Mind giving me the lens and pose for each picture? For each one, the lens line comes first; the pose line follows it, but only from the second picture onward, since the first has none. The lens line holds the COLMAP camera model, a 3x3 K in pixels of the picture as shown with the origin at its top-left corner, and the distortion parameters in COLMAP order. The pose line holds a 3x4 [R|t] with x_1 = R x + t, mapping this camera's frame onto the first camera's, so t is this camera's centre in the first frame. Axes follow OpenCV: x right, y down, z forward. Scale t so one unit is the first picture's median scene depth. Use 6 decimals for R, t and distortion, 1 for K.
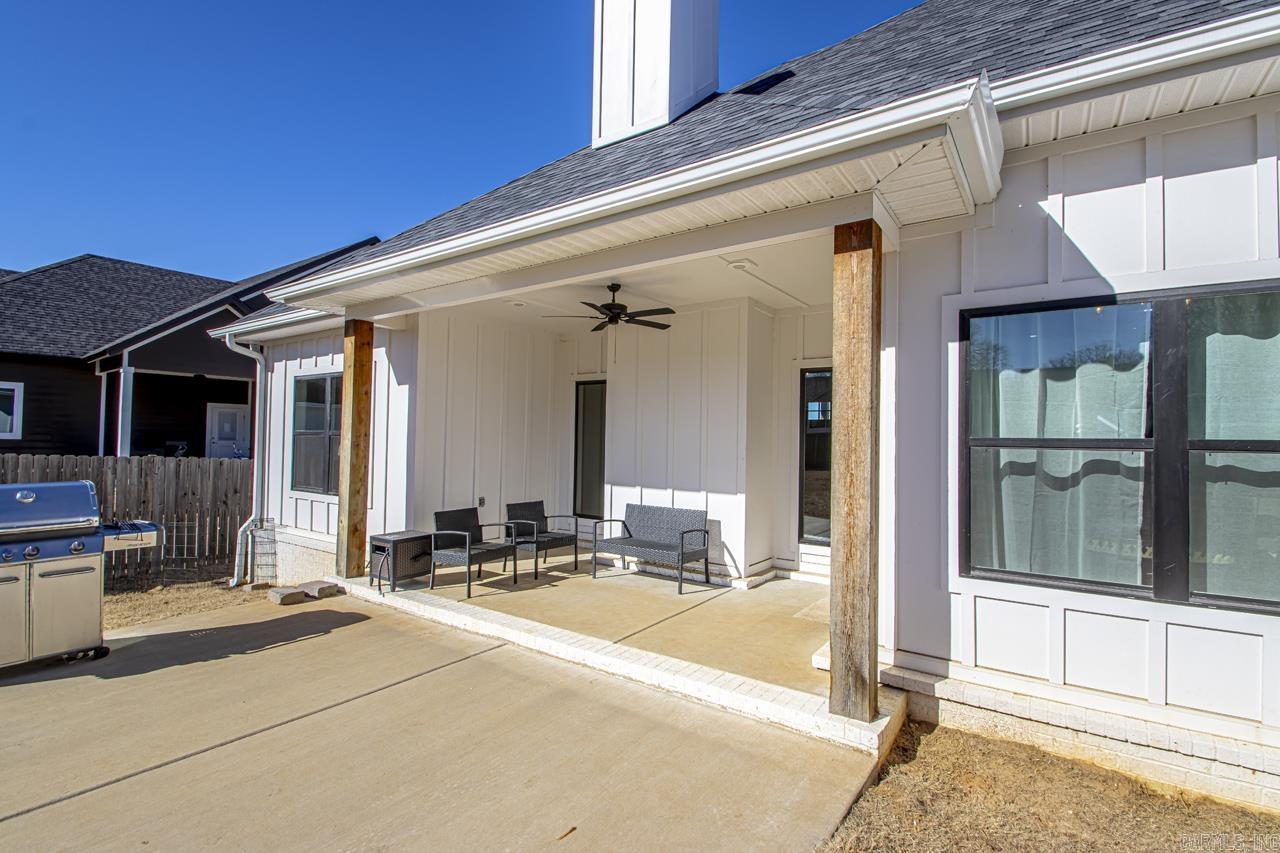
lens RADIAL K [[603.7, 0, 656.2], [0, 603.7, 422.2], [0, 0, 1]] dist [0.016842, -0.014171]
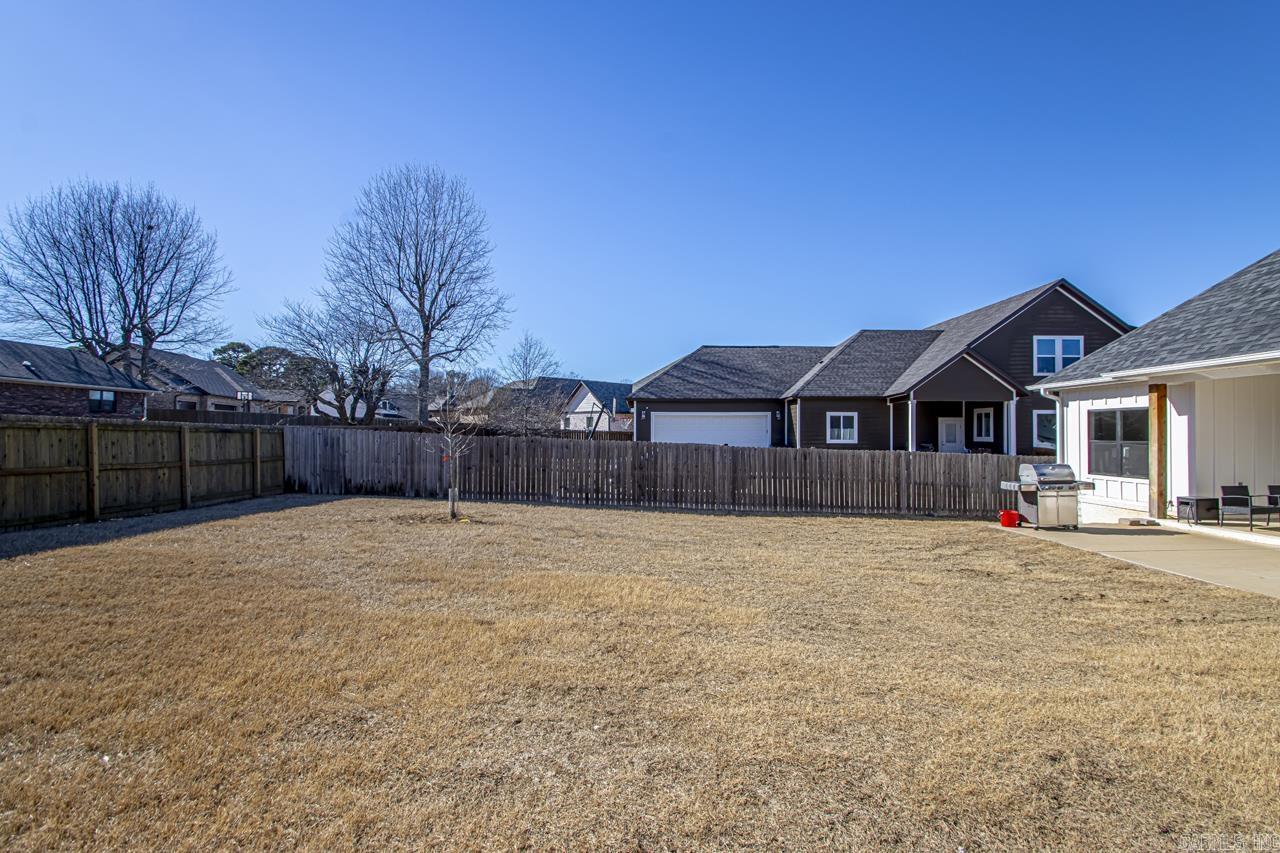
lens RADIAL K [[603.7, 0, 643.6], [0, 603.7, 428.8], [0, 0, 1]] dist [0.016842, -0.014171]
pose [[0.586866, -0.021727, -0.809392, 0.096729], [0.032105, 0.999478, -0.003550, -0.072445], [0.809047, -0.023902, 0.587258, -1.417364]]
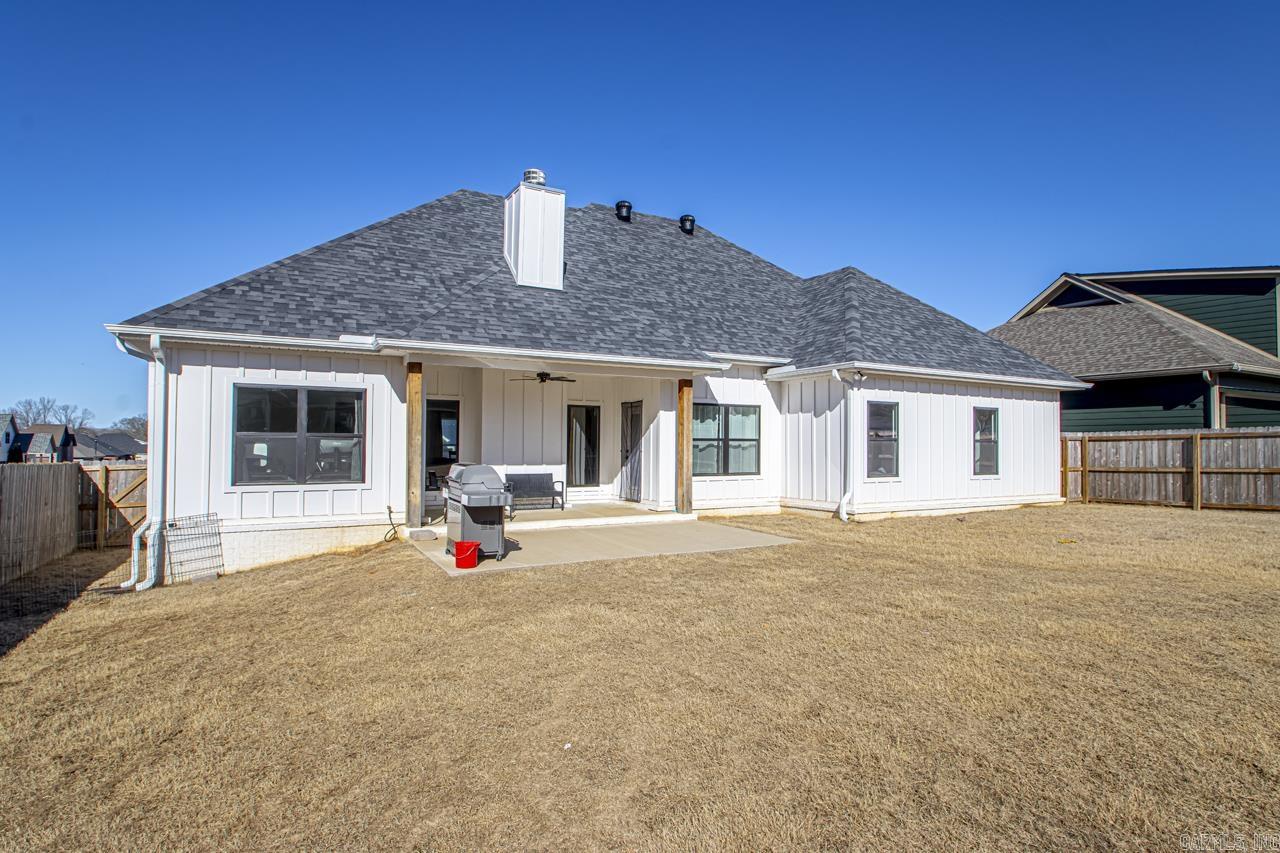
lens RADIAL K [[667.8, 0, 640.6], [0, 667.8, 436.6], [0, 0, 1]] dist [-0.025630, -0.009048]
pose [[0.437099, -0.005244, 0.899398, -1.762050], [-0.029228, 0.999372, 0.020031, -0.030451], [-0.898938, -0.035043, 0.436671, -0.258158]]
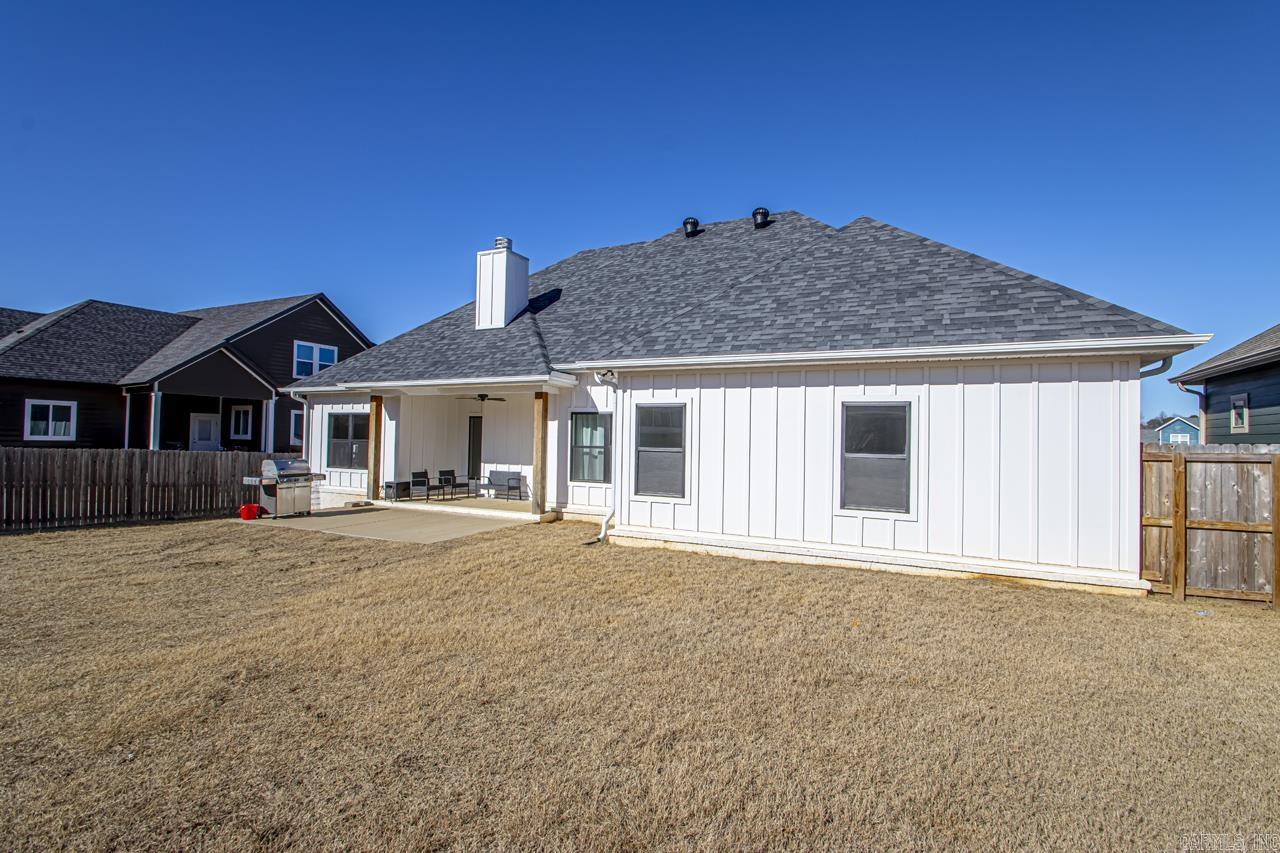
lens RADIAL K [[603.7, 0, 654.3], [0, 603.7, 423.3], [0, 0, 1]] dist [0.016842, -0.014171]
pose [[0.988183, 0.005727, 0.153174, 0.242670], [-0.006841, 0.999954, 0.006750, -0.079695], [-0.153128, -0.007719, 0.988176, -1.586457]]
